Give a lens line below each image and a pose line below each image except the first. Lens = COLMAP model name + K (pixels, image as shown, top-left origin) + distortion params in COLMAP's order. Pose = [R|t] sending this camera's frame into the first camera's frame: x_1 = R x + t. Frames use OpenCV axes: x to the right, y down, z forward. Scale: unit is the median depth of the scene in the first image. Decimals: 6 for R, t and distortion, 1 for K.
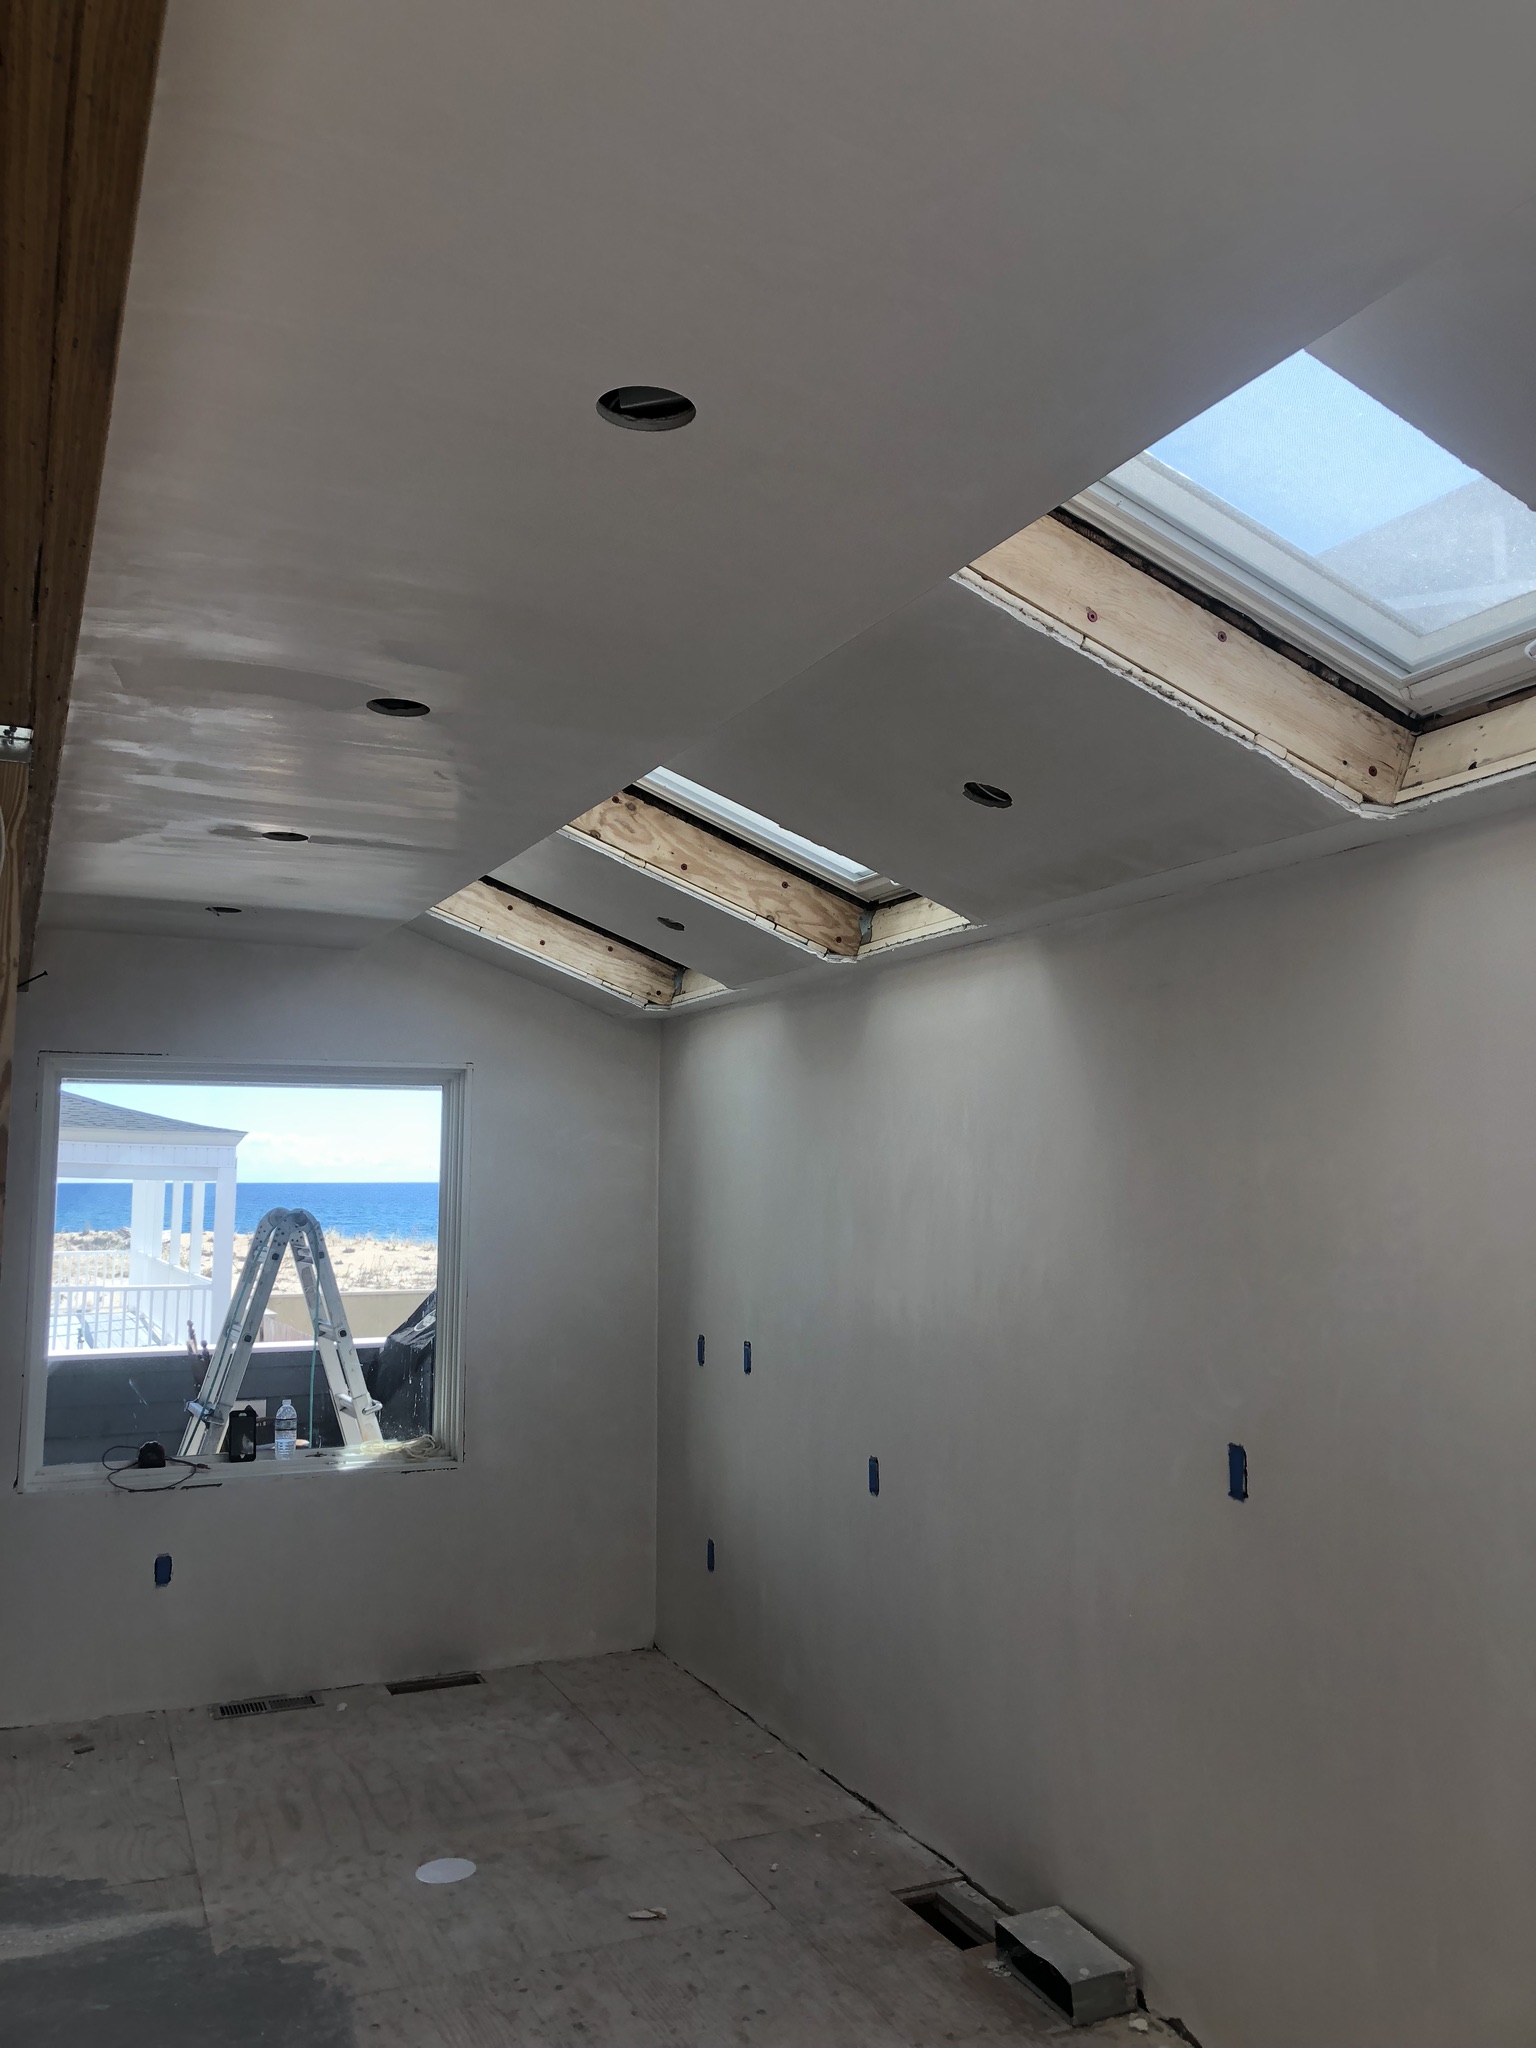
lens RADIAL K [[1653.5, 0, 768.0], [0, 1653.5, 1024.0], [0, 0, 1]] dist [0.048701, -0.004881]
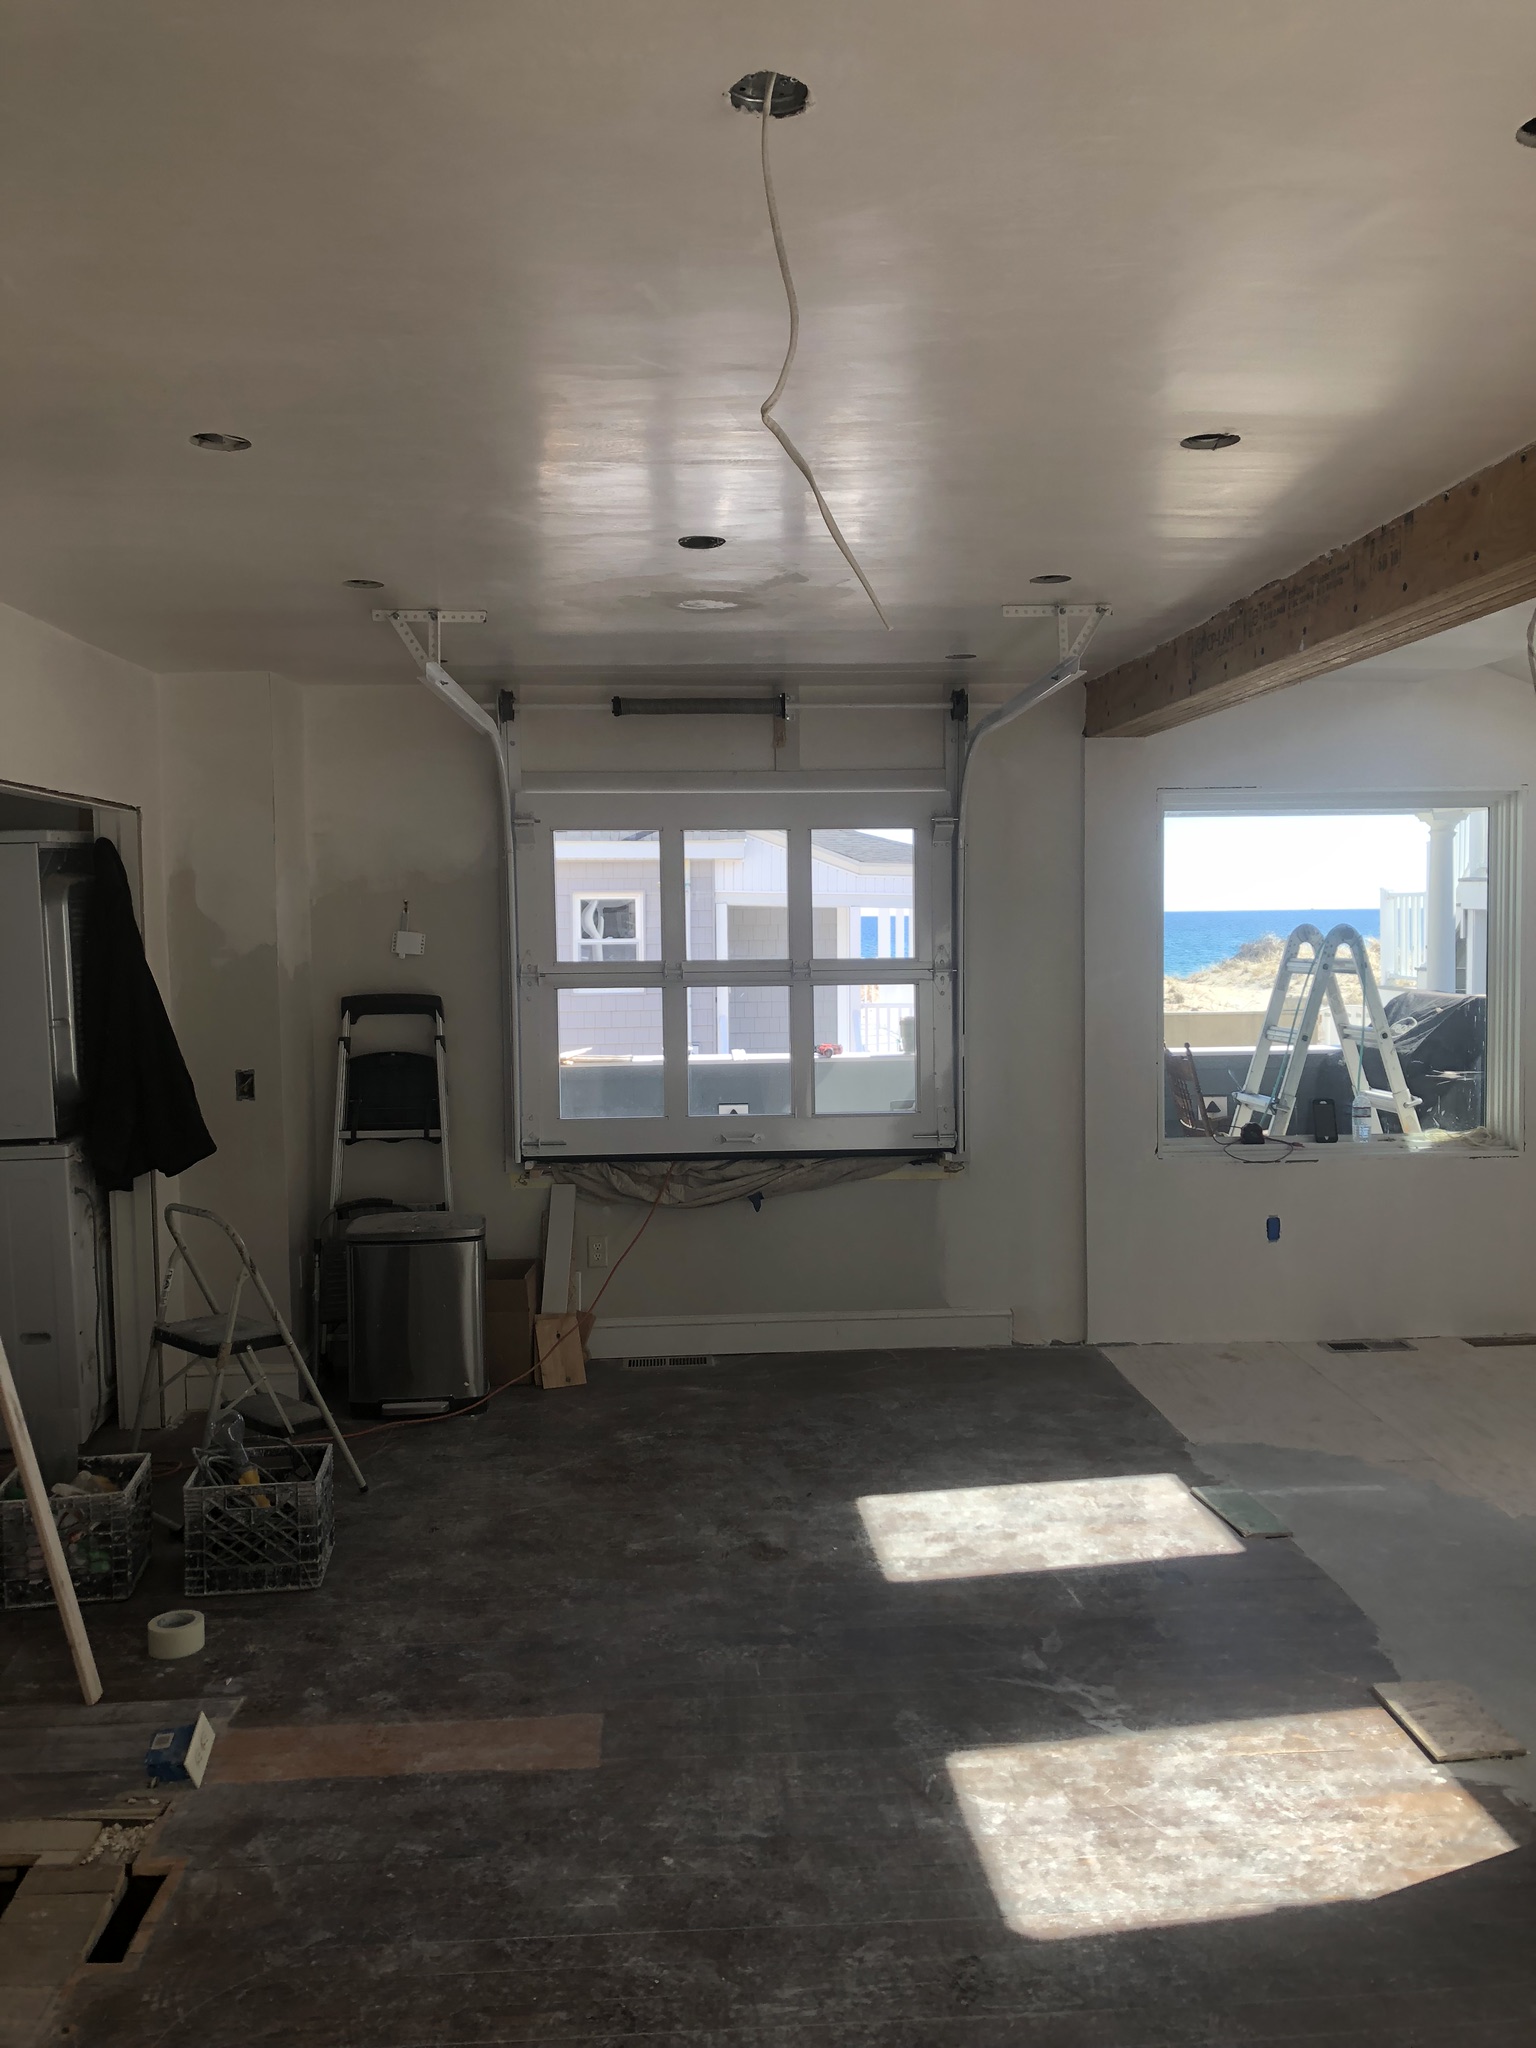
lens RADIAL K [[1653.5, 0, 768.0], [0, 1653.5, 1024.0], [0, 0, 1]] dist [0.048701, -0.004881]
pose [[0.945130, 0.004561, -0.326664, -0.372935], [0.047570, 0.987324, 0.151418, -0.010877], [0.323214, -0.158649, 0.932933, -0.214716]]
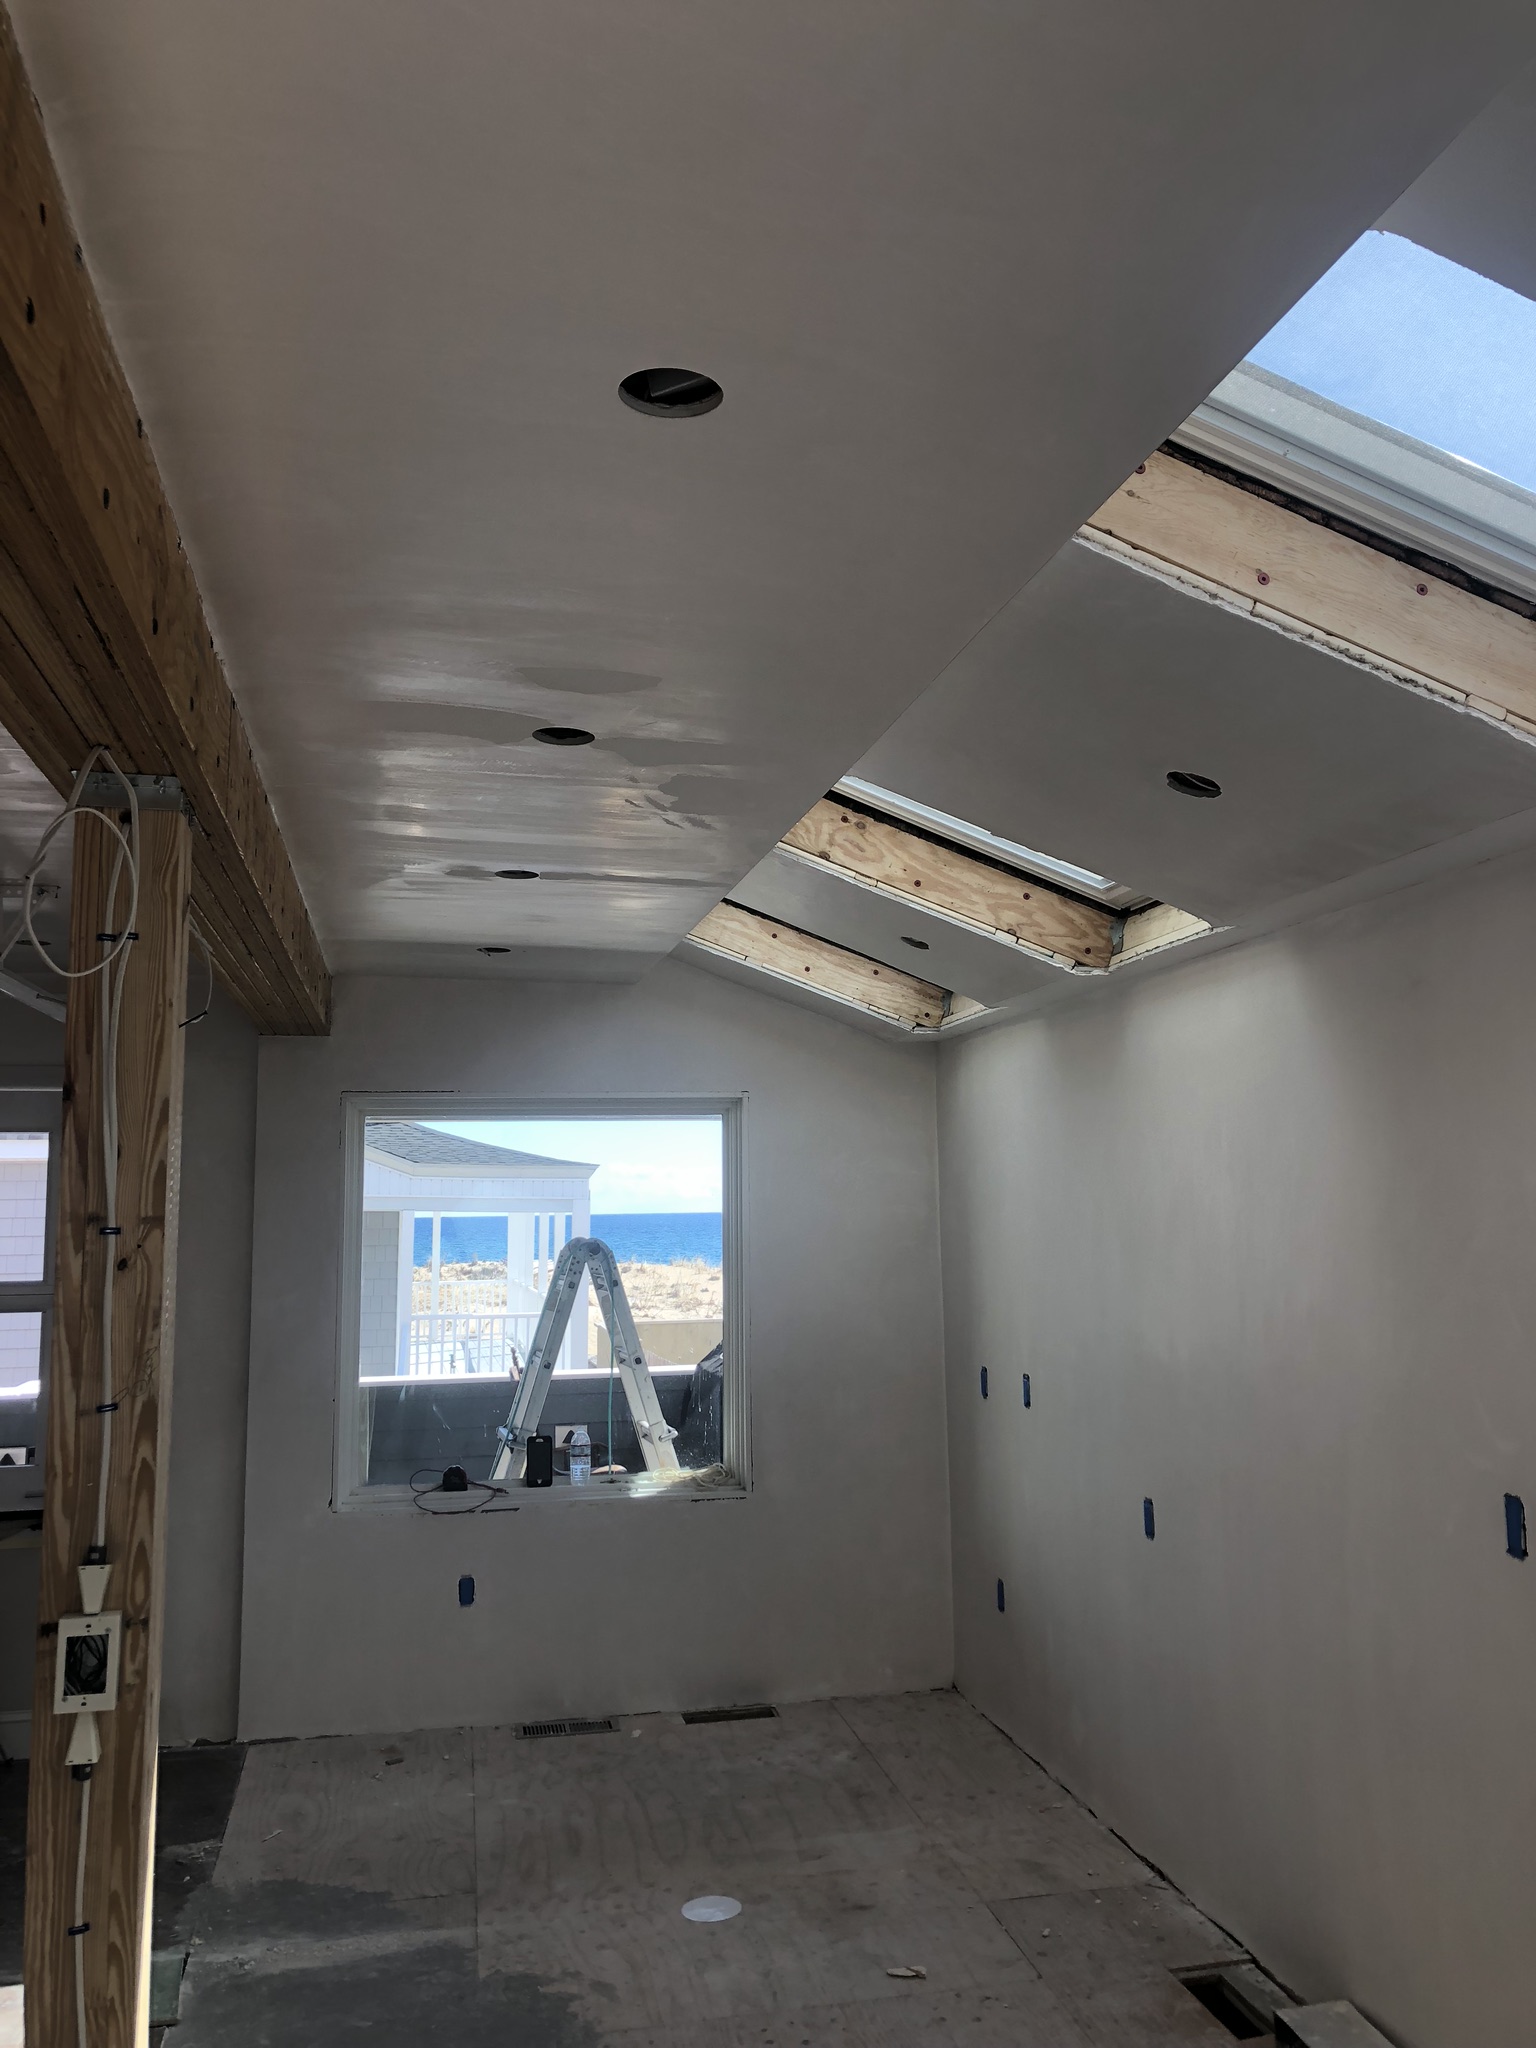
lens RADIAL K [[1641.4, 0, 811.3], [0, 1641.4, 1017.7], [0, 0, 1]] dist [0.038243, -0.001611]
pose [[0.979098, -0.037832, -0.199842, 0.075957], [0.033604, 0.999135, -0.024508, 0.005488], [0.200596, 0.017280, 0.979522, 0.041348]]
